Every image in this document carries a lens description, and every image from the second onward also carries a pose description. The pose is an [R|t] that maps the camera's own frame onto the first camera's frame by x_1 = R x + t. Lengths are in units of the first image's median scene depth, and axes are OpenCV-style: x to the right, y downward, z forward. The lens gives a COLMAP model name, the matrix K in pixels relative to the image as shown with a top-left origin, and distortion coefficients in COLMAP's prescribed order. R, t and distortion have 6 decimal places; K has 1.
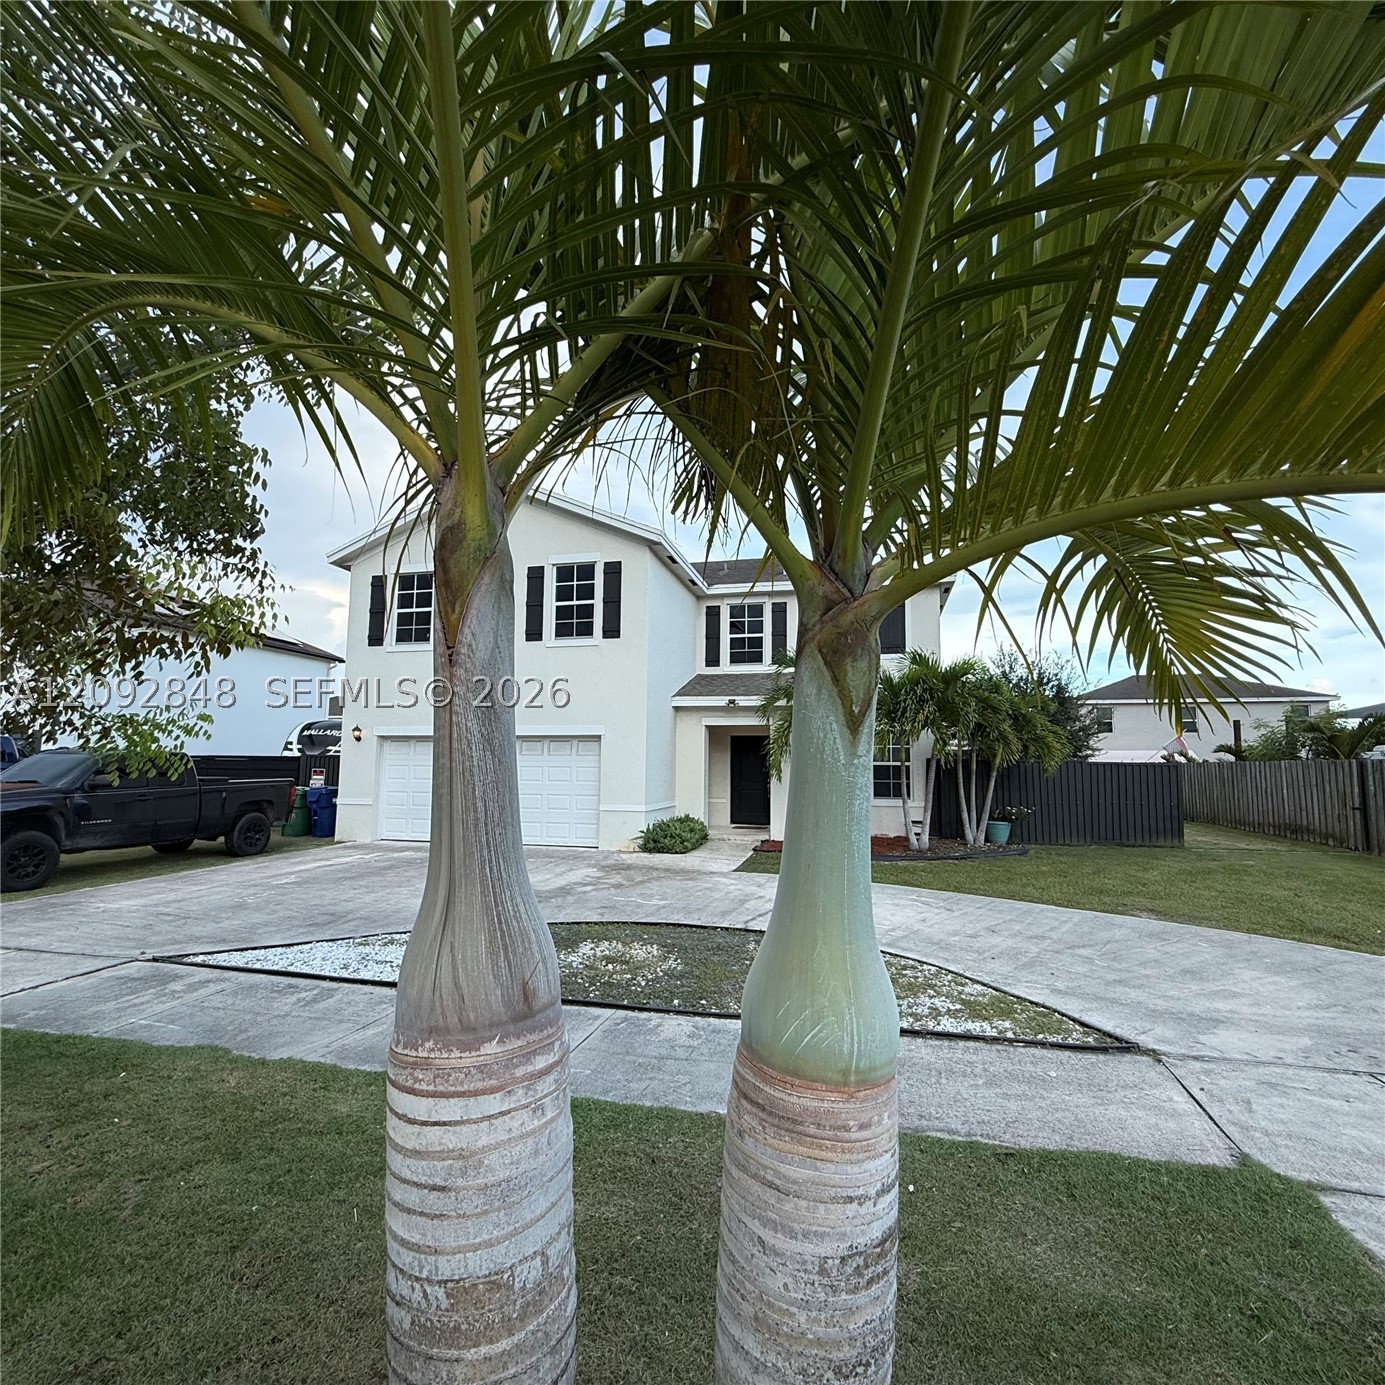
lens RADIAL K [[733.2, 0, 688.4], [0, 733.2, 694.9], [0, 0, 1]] dist [-0.001276, 0.000402]
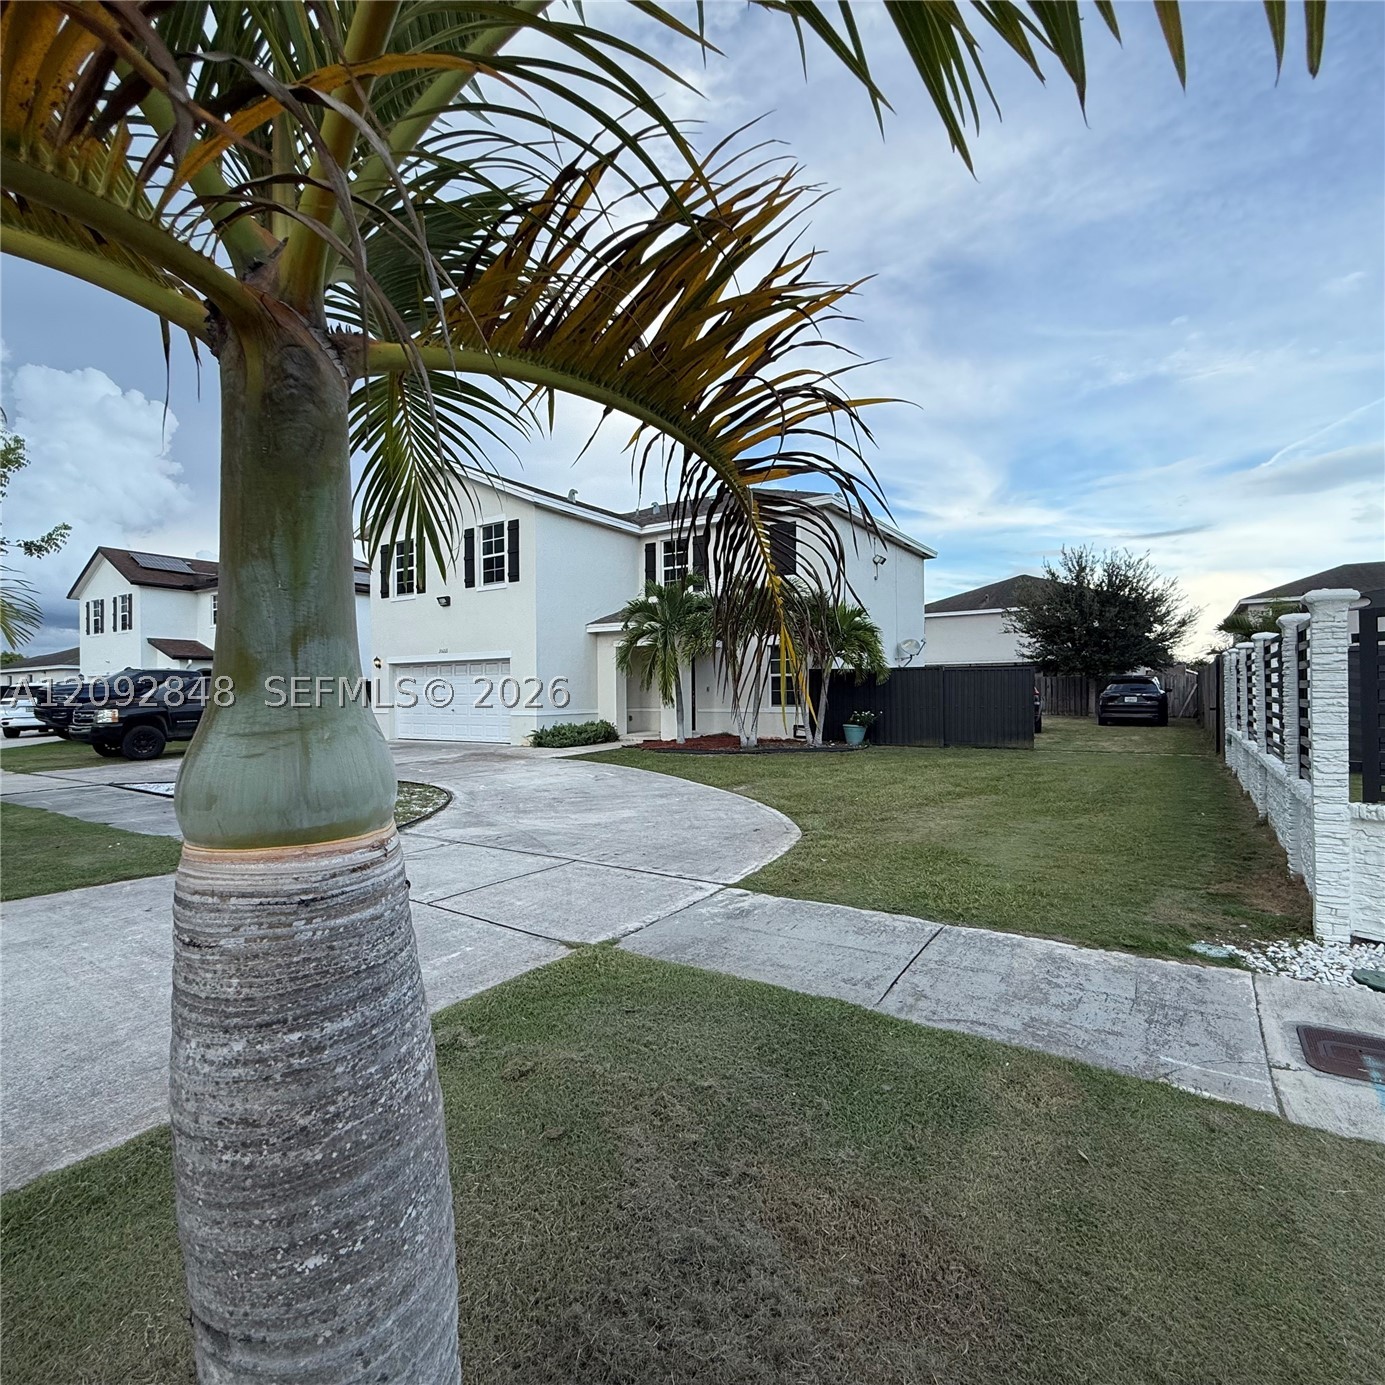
lens RADIAL K [[726.2, 0, 687.5], [0, 726.2, 696.0], [0, 0, 1]] dist [-0.000121, -0.000592]
pose [[0.941373, -0.017023, -0.336937, 0.553677], [0.051185, 0.994371, 0.092767, 0.017247], [0.333461, -0.104574, 0.936946, -0.093952]]
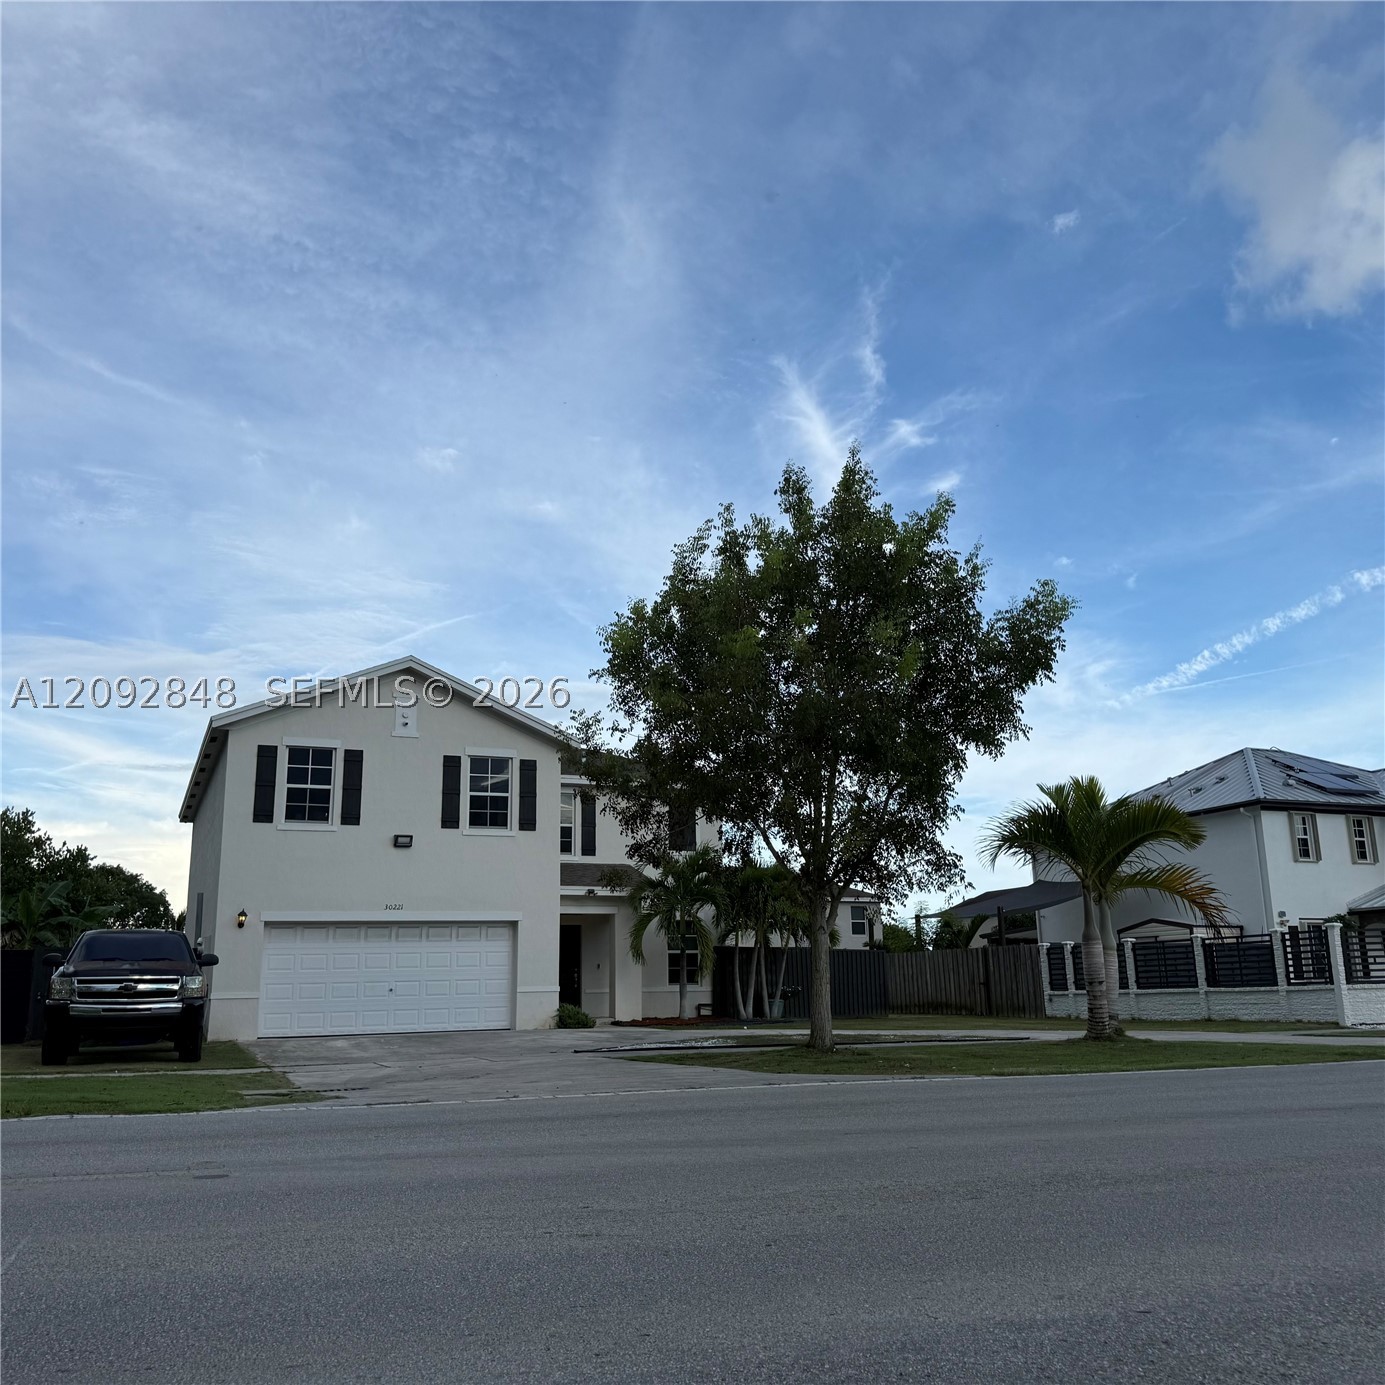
lens RADIAL K [[1300.9, 0, 692.5], [0, 1300.9, 692.5], [0, 0, 1]] dist [0.204021, -0.451128]
pose [[0.796542, 0.115907, 0.593369, -1.004106], [-0.037704, 0.989064, -0.142587, -0.011352], [-0.603407, 0.091204, 0.792201, -0.655040]]
